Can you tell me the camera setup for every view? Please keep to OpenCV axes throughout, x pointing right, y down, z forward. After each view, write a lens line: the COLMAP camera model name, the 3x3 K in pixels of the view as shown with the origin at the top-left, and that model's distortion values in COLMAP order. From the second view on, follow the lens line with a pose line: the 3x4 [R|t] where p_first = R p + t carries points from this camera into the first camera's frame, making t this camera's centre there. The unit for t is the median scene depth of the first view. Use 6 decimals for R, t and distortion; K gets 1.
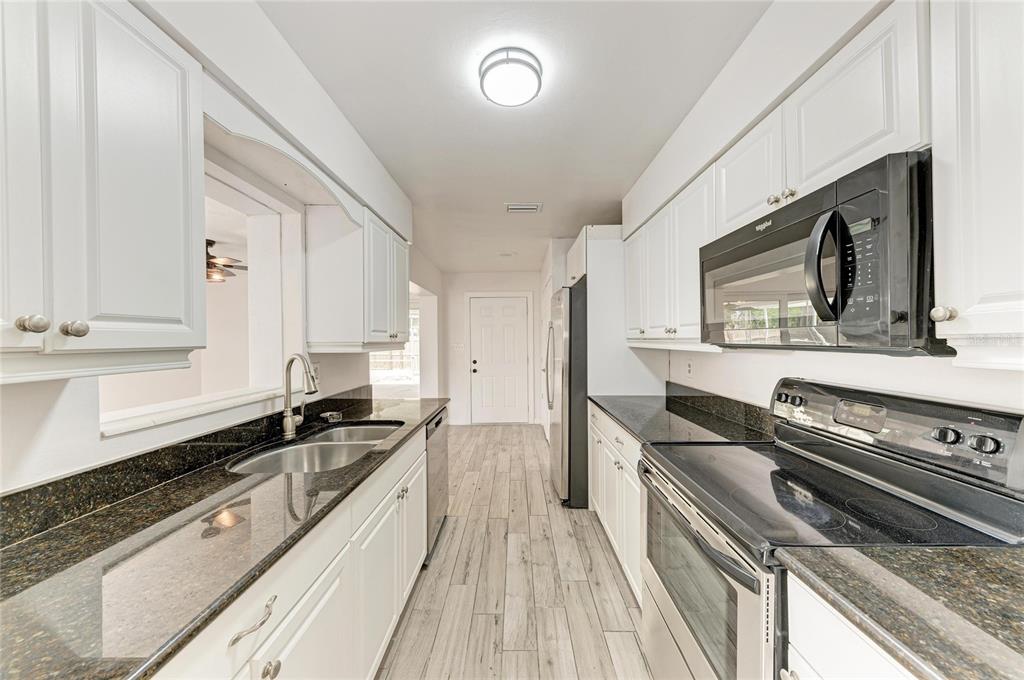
lens RADIAL K [[346.2, 0, 512.6], [0, 346.2, 341.6], [0, 0, 1]] dist [0.022395, -0.005890]
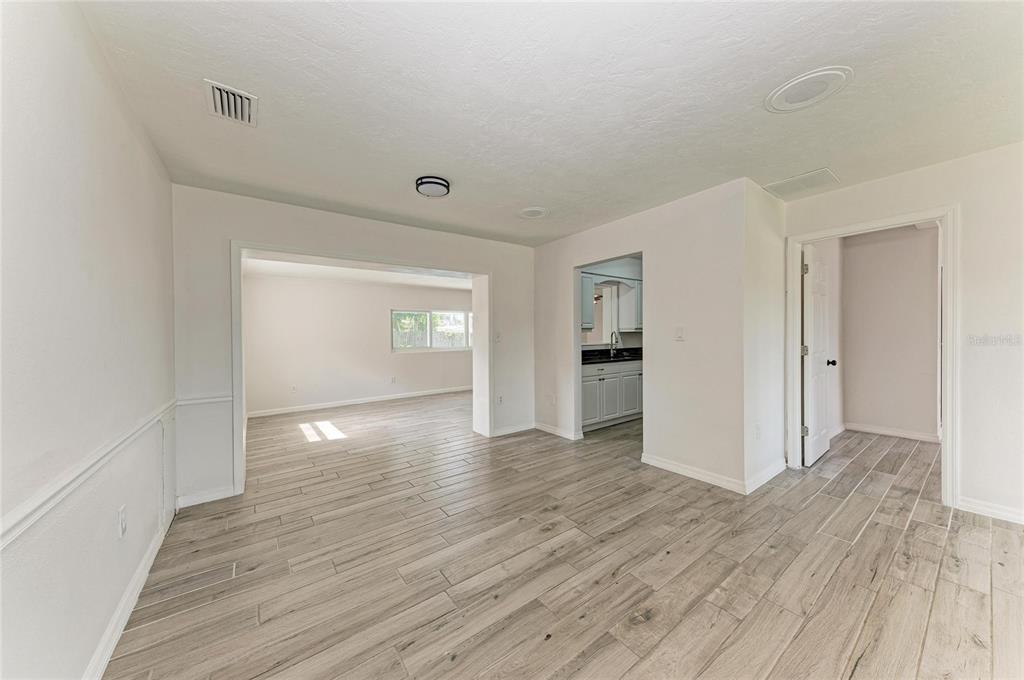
lens RADIAL K [[346.2, 0, 512.6], [0, 346.2, 341.6], [0, 0, 1]] dist [0.022395, -0.005890]
pose [[0.604455, 0.010832, -0.796566, 1.403761], [0.003846, 0.999856, 0.016515, 0.071261], [0.796630, -0.013046, 0.604326, -1.729636]]
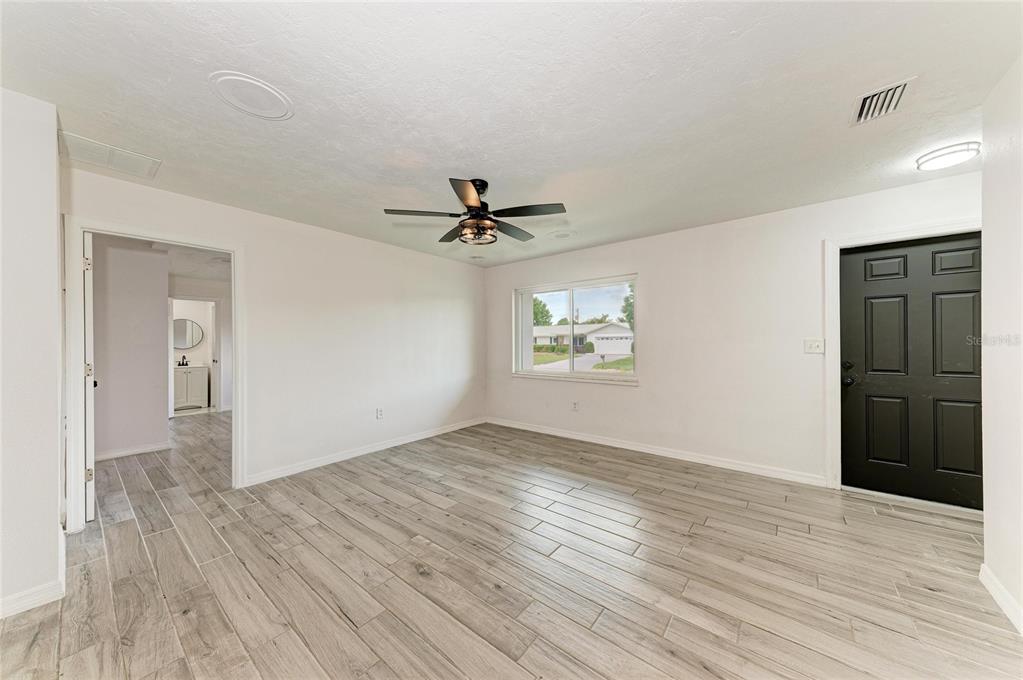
lens RADIAL K [[345.9, 0, 512.1], [0, 345.9, 341.6], [0, 0, 1]] dist [0.022395, -0.005890]
pose [[0.617208, 0.005810, 0.786778, 0.788624], [0.008628, 0.999863, -0.014152, 0.073926], [-0.786753, 0.015523, 0.617073, -1.623718]]
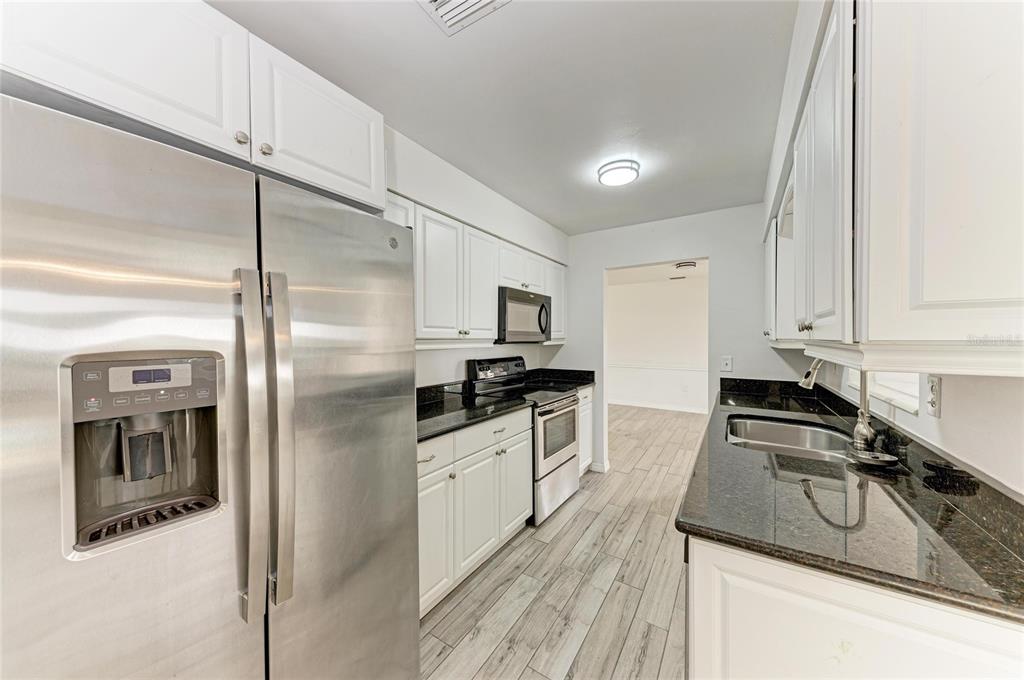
lens RADIAL K [[346.2, 0, 512.6], [0, 346.2, 341.6], [0, 0, 1]] dist [0.022395, -0.005890]
pose [[-0.848216, 0.007973, 0.529590, -0.358896], [0.014896, 0.999850, 0.008805, -0.008865], [-0.529441, 0.015357, -0.848208, 2.168354]]
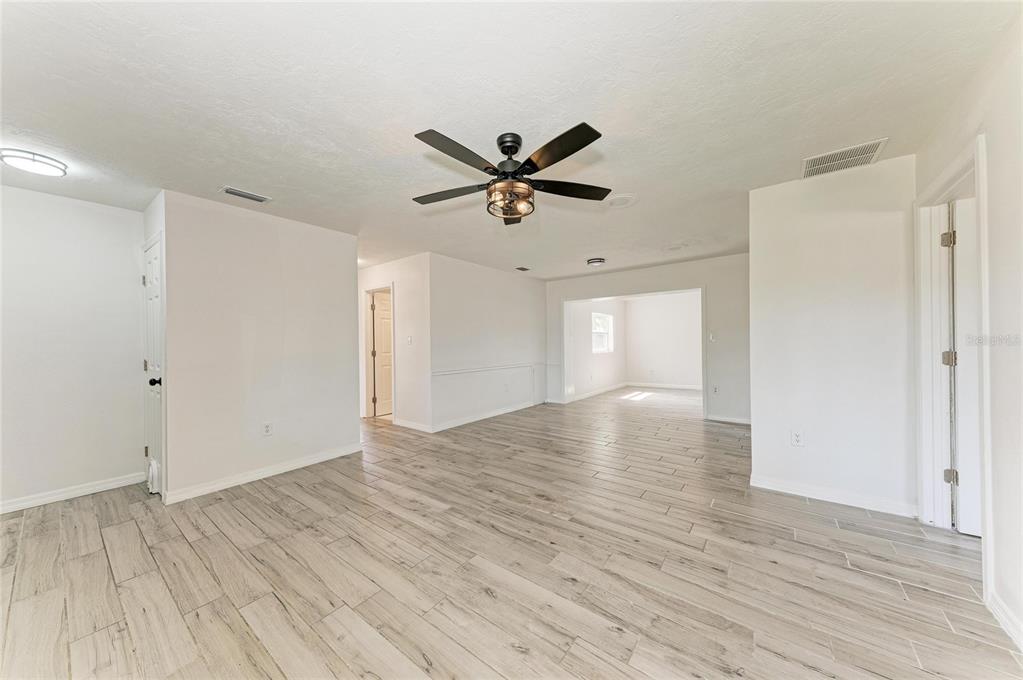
lens RADIAL K [[345.9, 0, 512.1], [0, 345.9, 341.6], [0, 0, 1]] dist [0.022395, -0.005890]
pose [[-0.590764, 0.015697, -0.806692, 2.834881], [0.013710, 0.999862, 0.009415, 0.057794], [0.806728, -0.005498, -0.590898, 0.114334]]
